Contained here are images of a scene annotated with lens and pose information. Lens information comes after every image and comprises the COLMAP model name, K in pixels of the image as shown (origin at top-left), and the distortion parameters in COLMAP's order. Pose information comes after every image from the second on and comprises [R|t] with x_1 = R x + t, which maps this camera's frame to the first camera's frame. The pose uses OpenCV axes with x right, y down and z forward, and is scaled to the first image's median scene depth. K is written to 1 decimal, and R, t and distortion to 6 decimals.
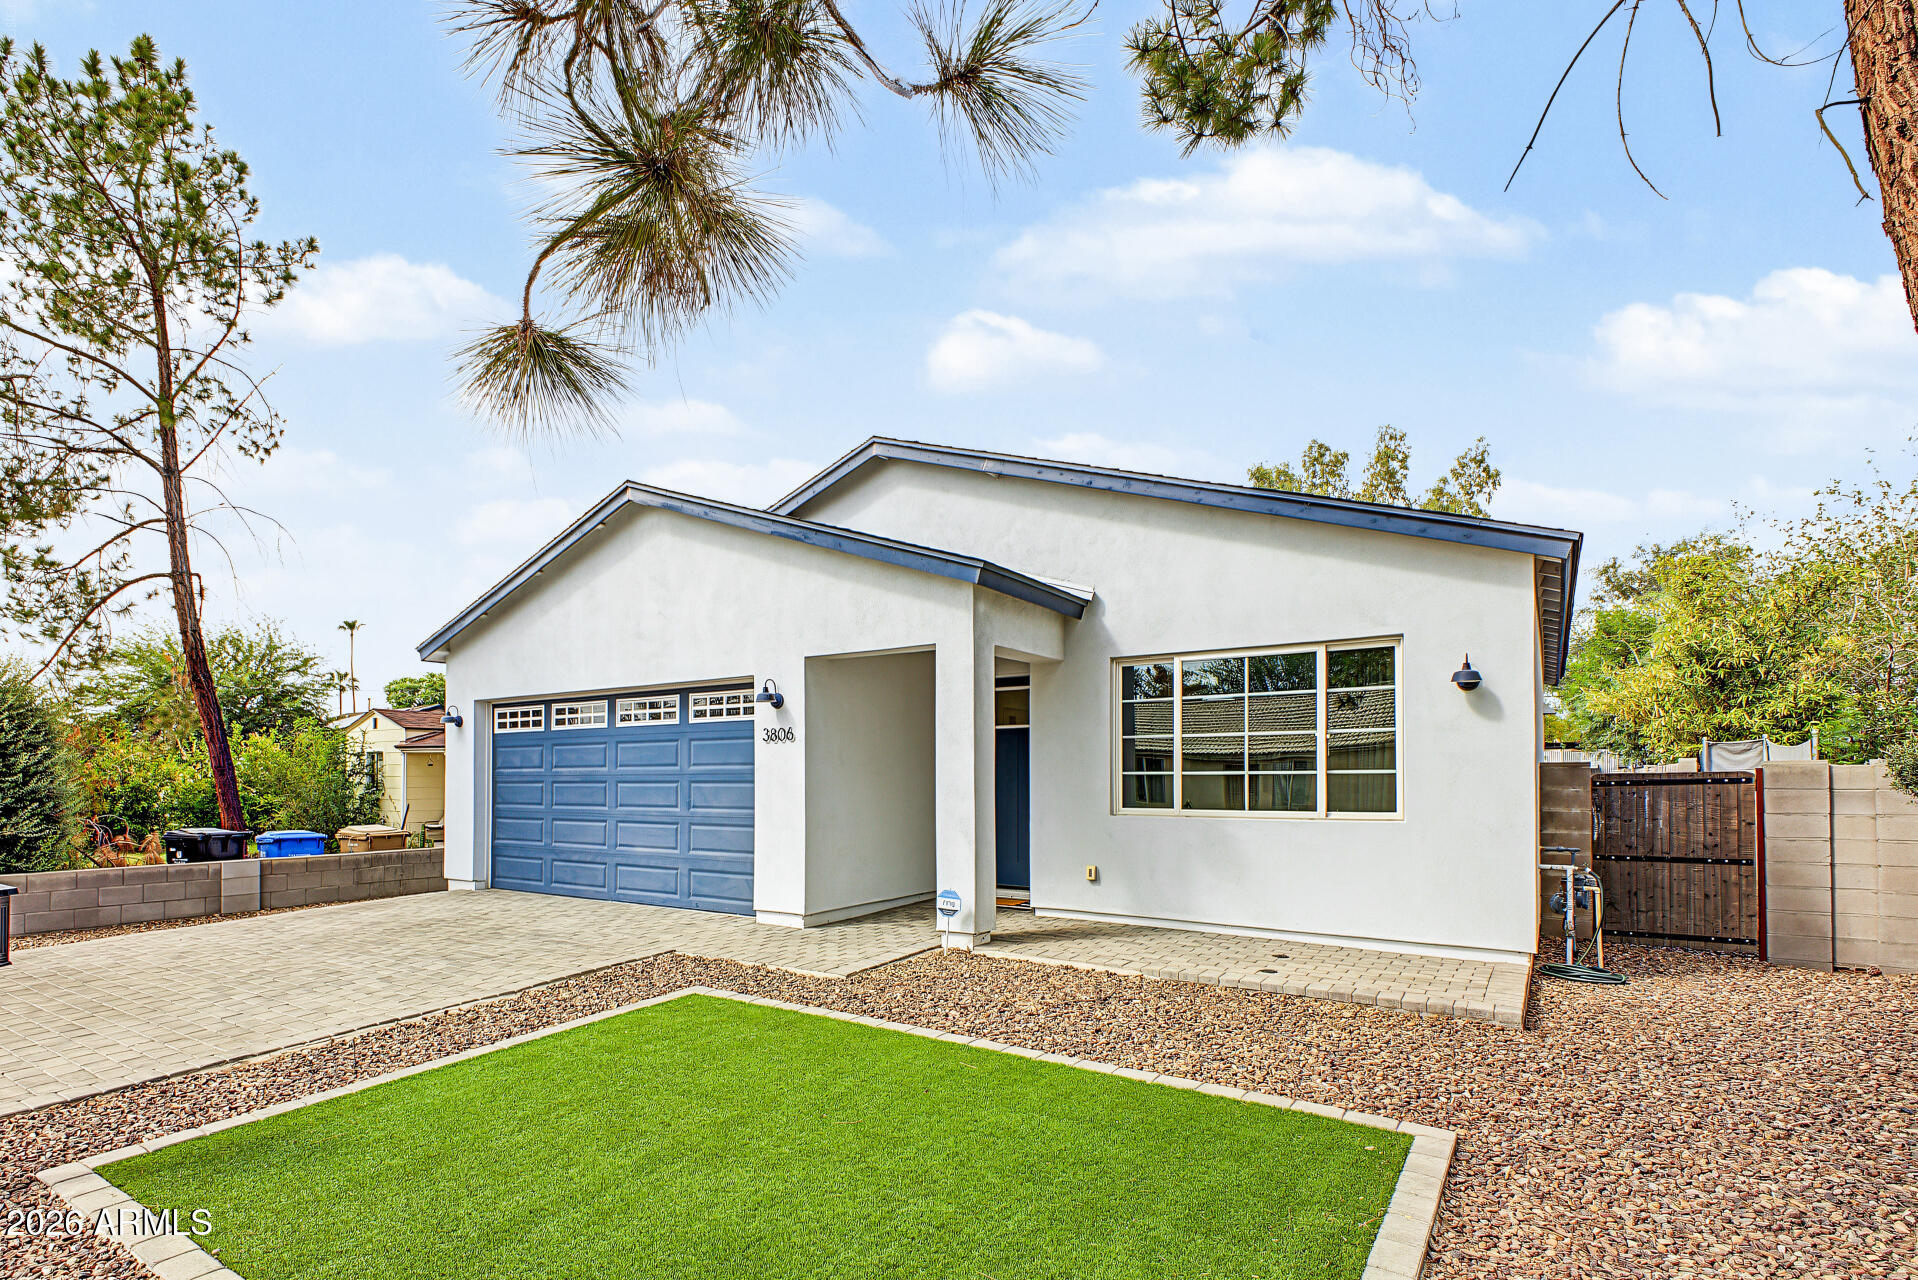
lens RADIAL K [[704.7, 0, 908.0], [0, 704.7, 672.7], [0, 0, 1]] dist [0.001030, -0.000274]
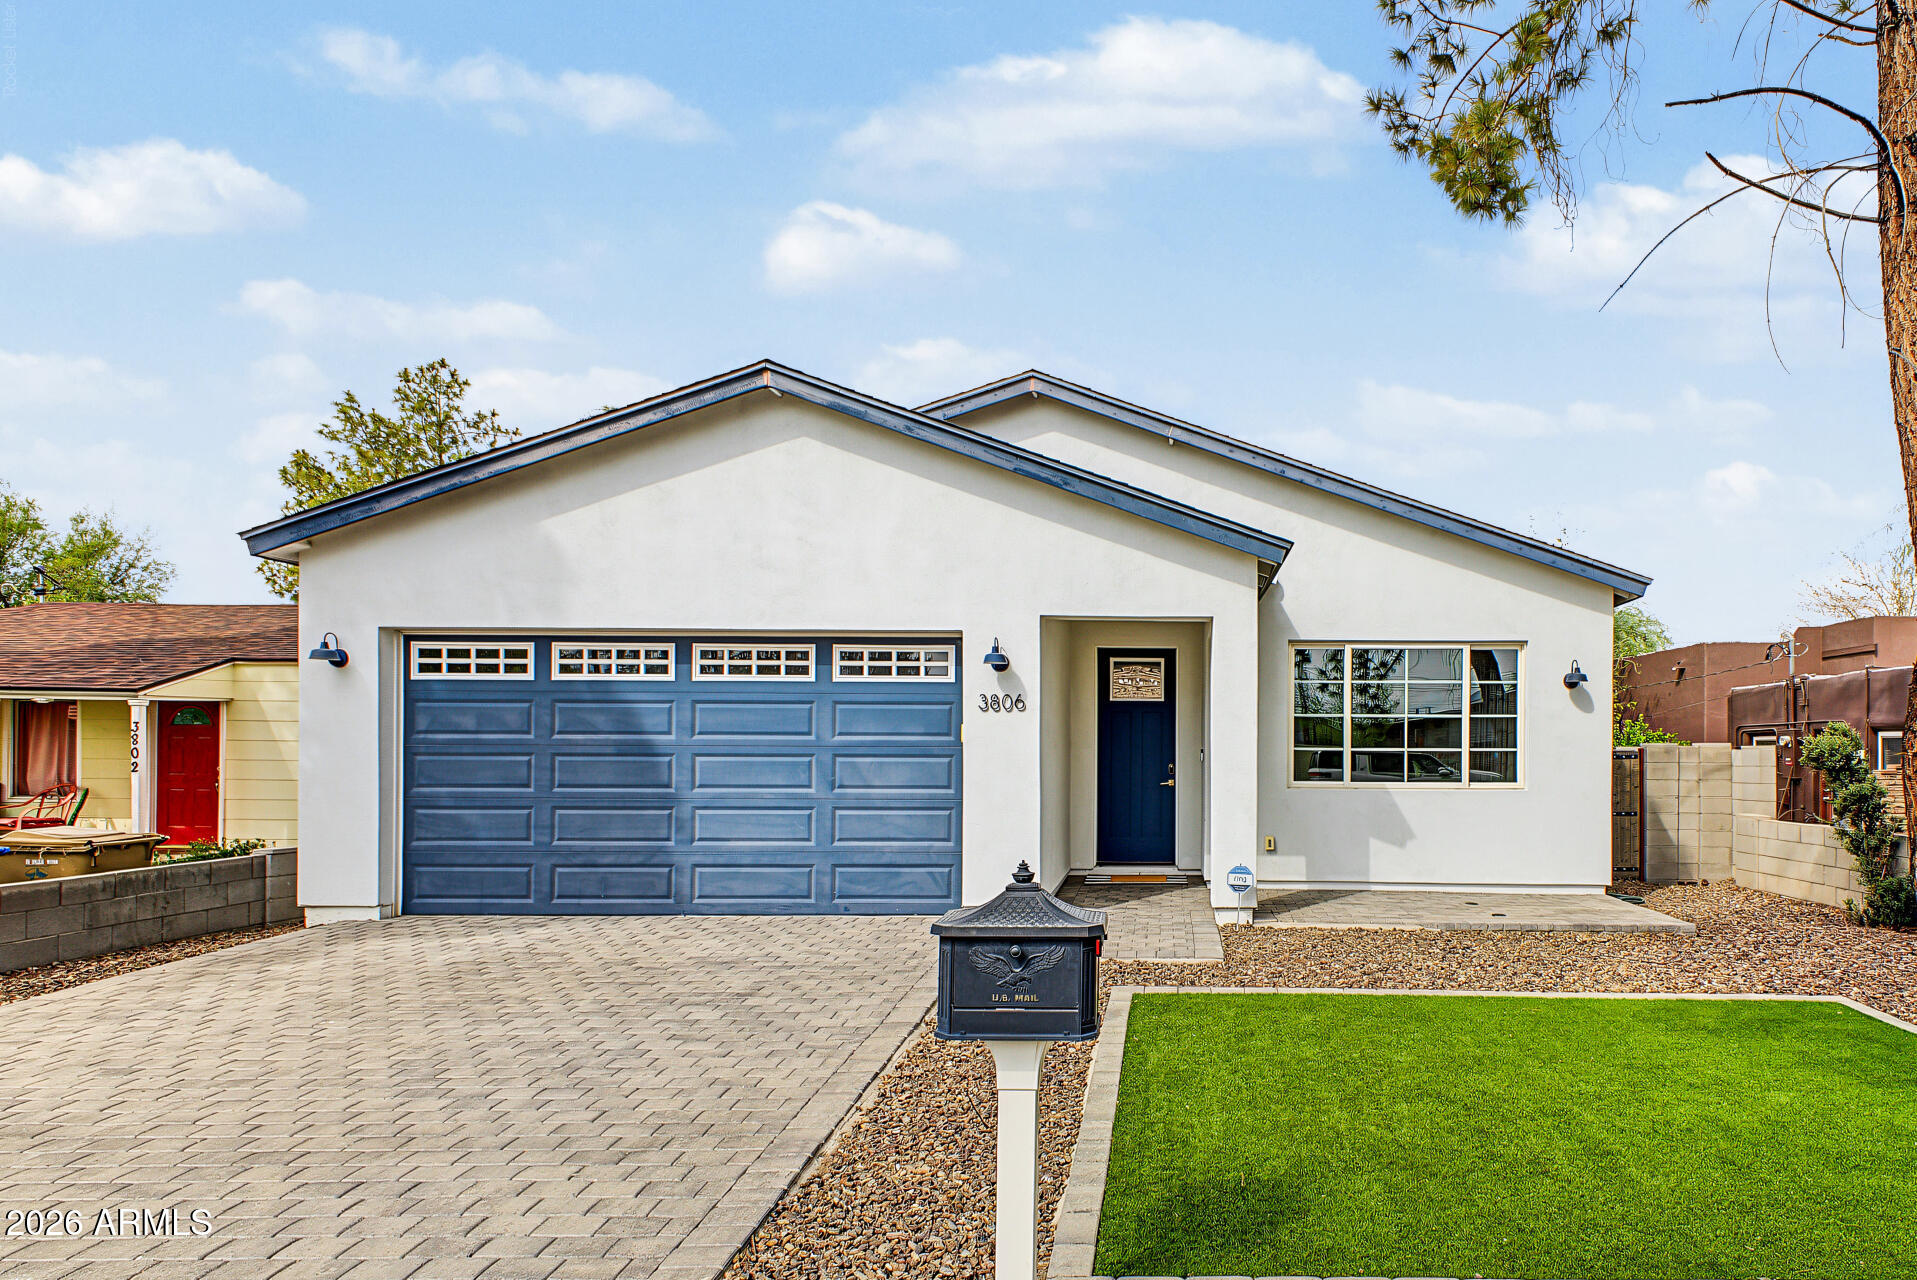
lens RADIAL K [[822.5, 0, 965.7], [0, 822.5, 629.2], [0, 0, 1]] dist [-0.002170, 0.000513]
pose [[0.887538, 0.072344, 0.455020, -0.676743], [-0.074839, 0.997117, -0.012556, 0.014490], [-0.454616, -0.022909, 0.890393, 0.118543]]
